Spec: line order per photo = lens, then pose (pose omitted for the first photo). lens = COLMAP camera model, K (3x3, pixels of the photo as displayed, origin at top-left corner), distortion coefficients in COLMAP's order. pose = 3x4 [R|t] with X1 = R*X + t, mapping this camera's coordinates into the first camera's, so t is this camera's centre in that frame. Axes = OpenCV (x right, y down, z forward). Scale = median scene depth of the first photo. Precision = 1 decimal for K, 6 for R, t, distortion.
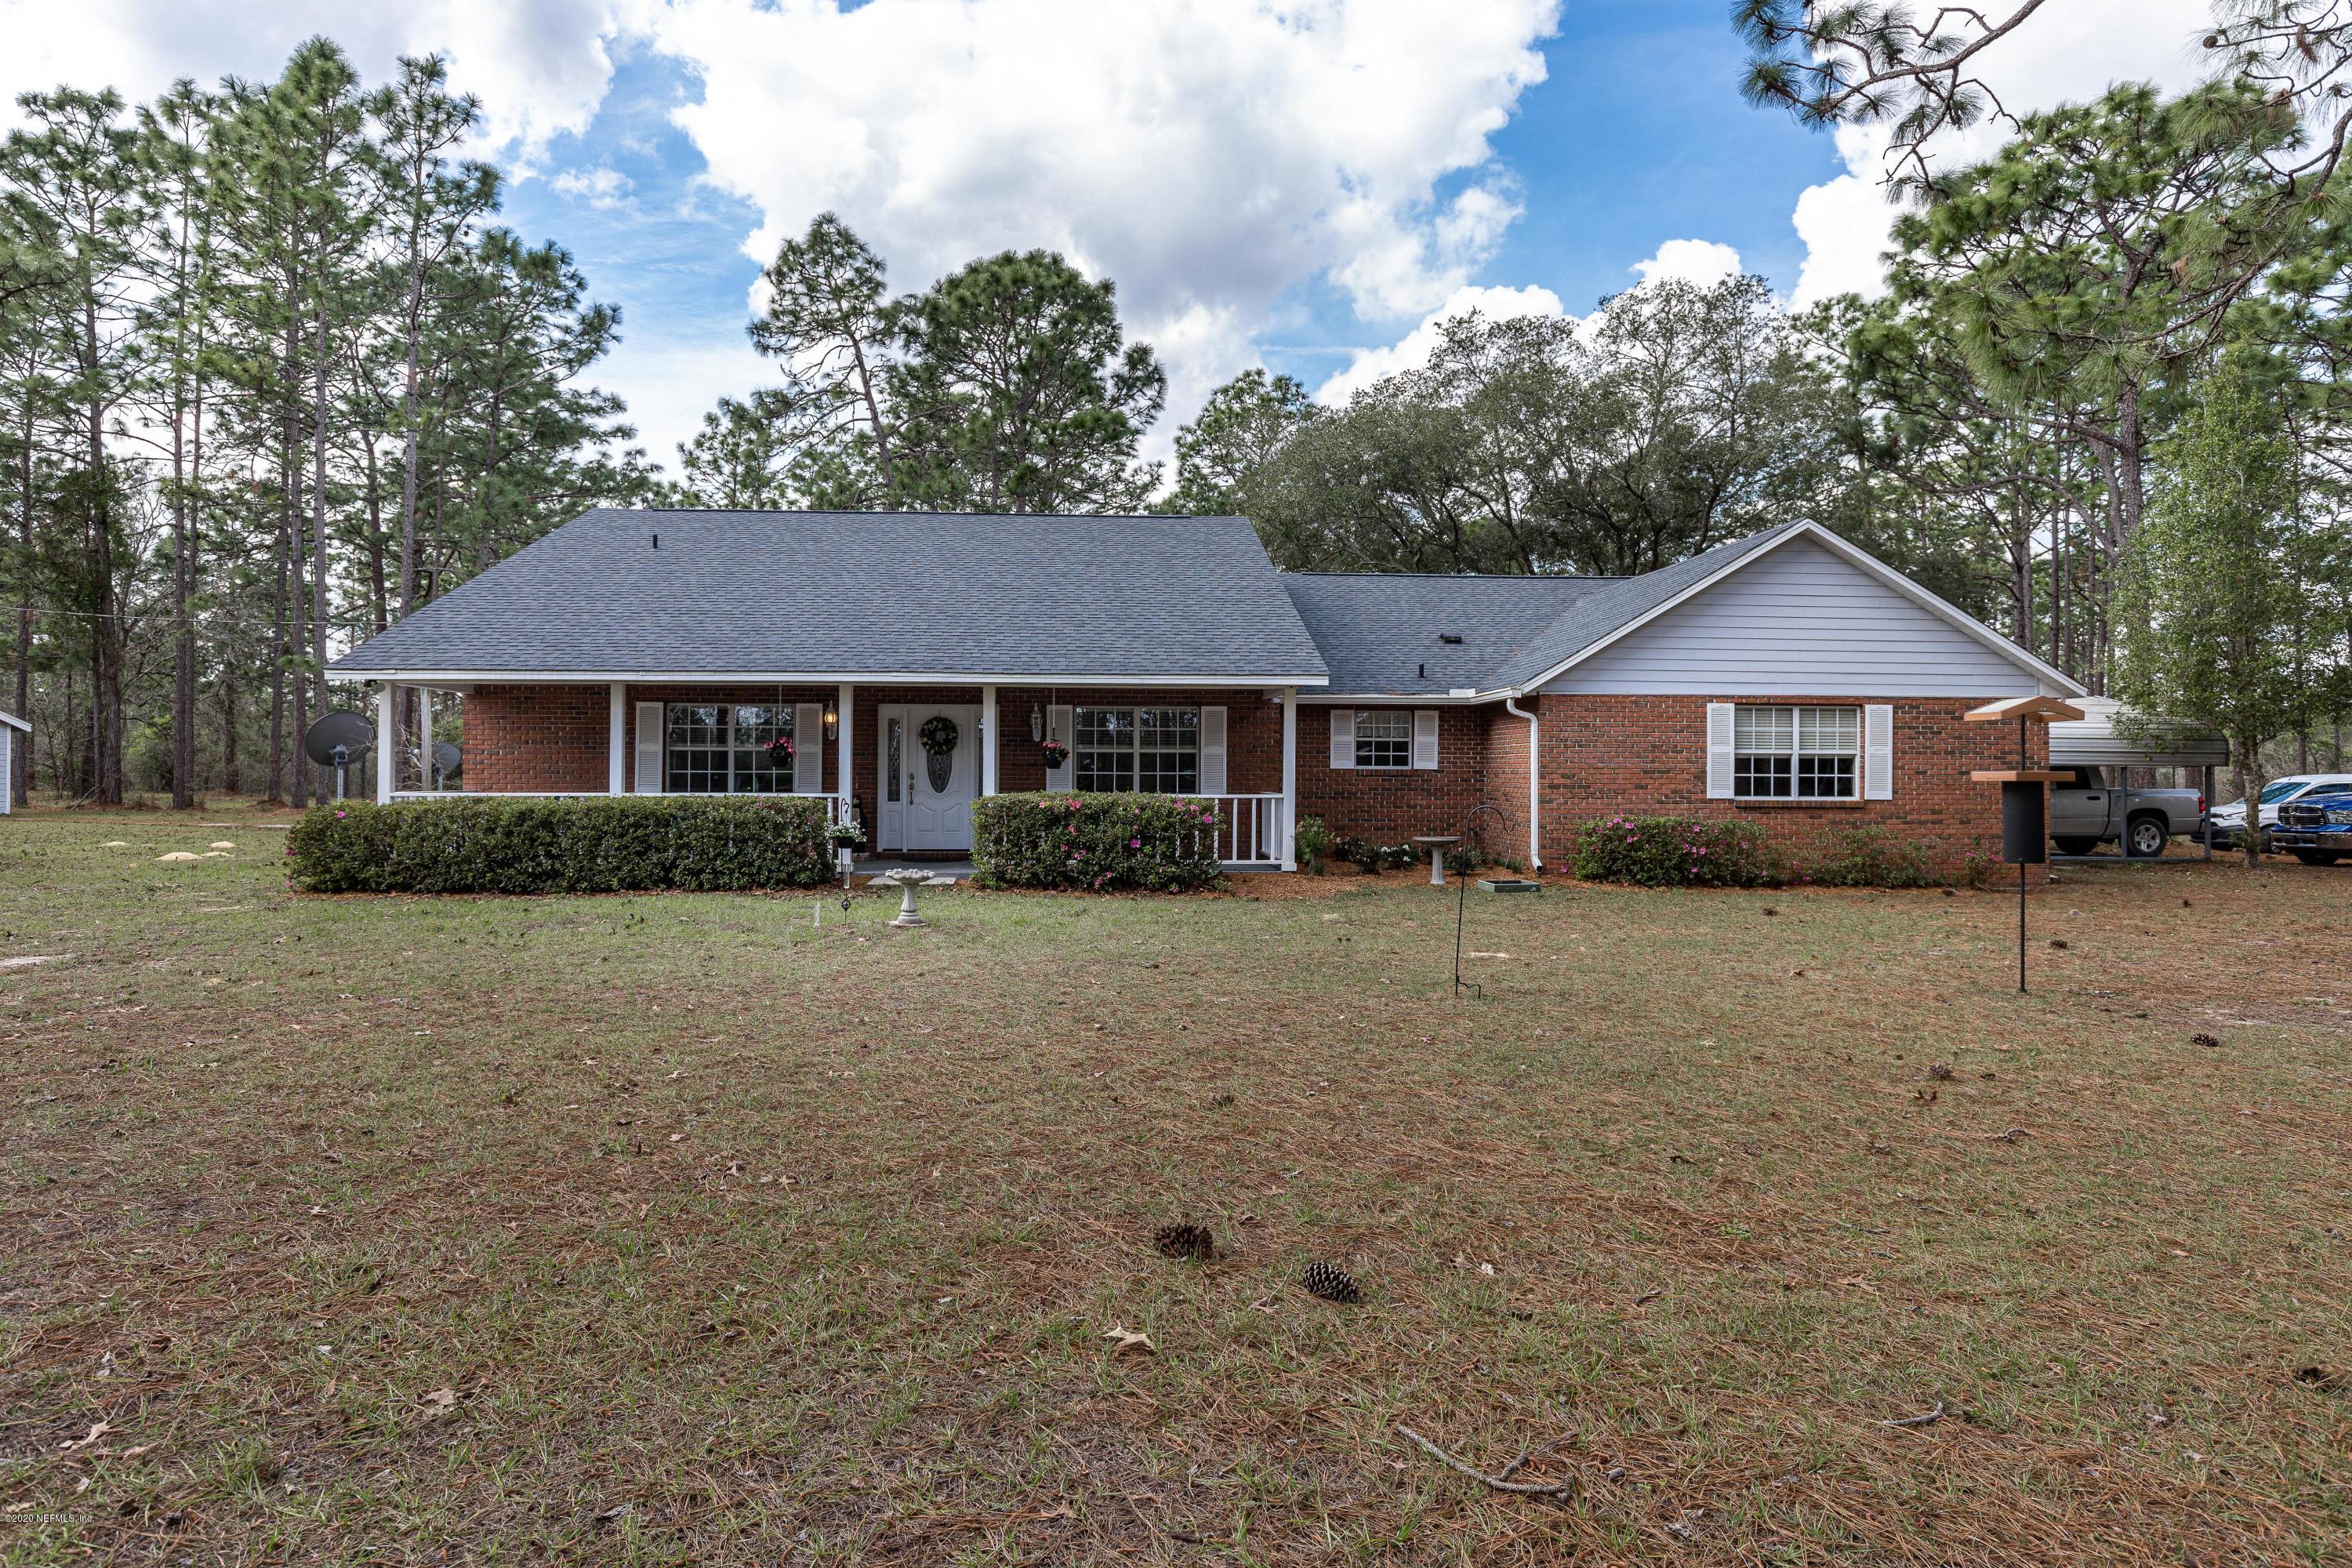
lens RADIAL K [[1371.6, 0, 1177.5], [0, 1371.6, 768.8], [0, 0, 1]] dist [0.009514, -0.002213]
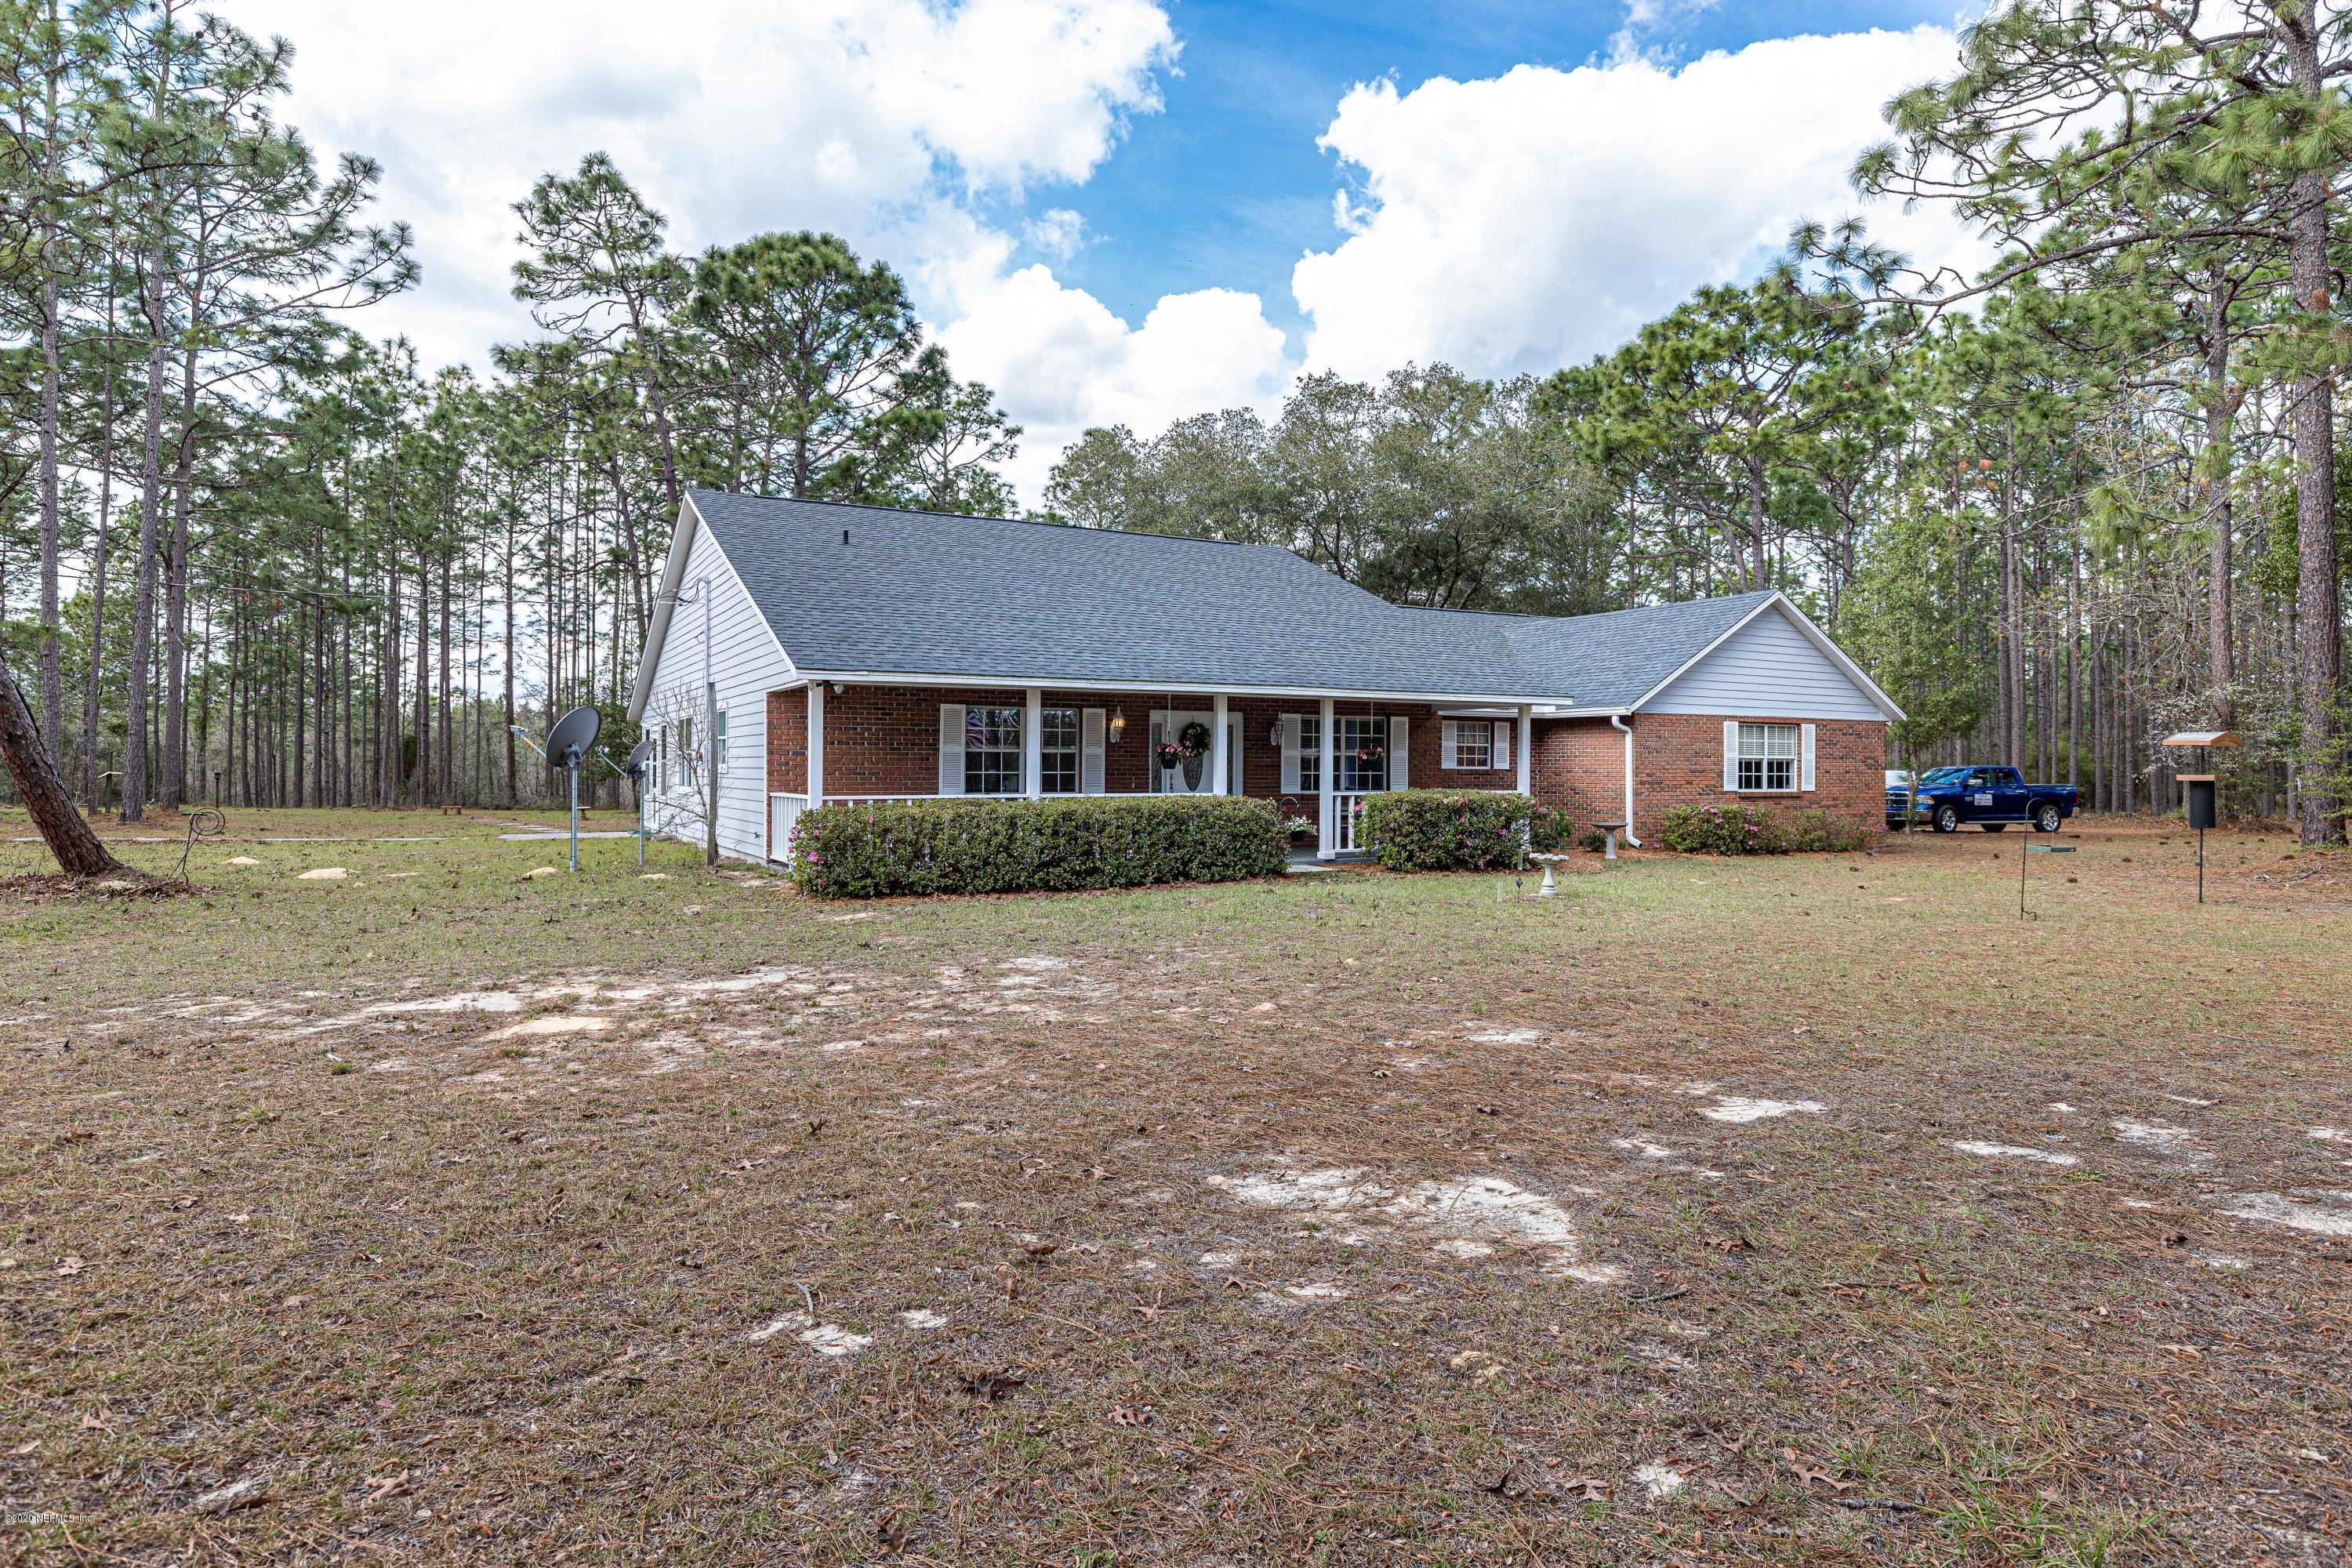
lens RADIAL K [[1371.6, 0, 1230.1], [0, 1371.6, 761.8], [0, 0, 1]] dist [0.009514, -0.002213]
pose [[0.889723, 0.001564, 0.456498, -0.671283], [-0.000988, 0.999998, -0.001501, -0.005007], [-0.456500, 0.000884, 0.889723, 0.009358]]
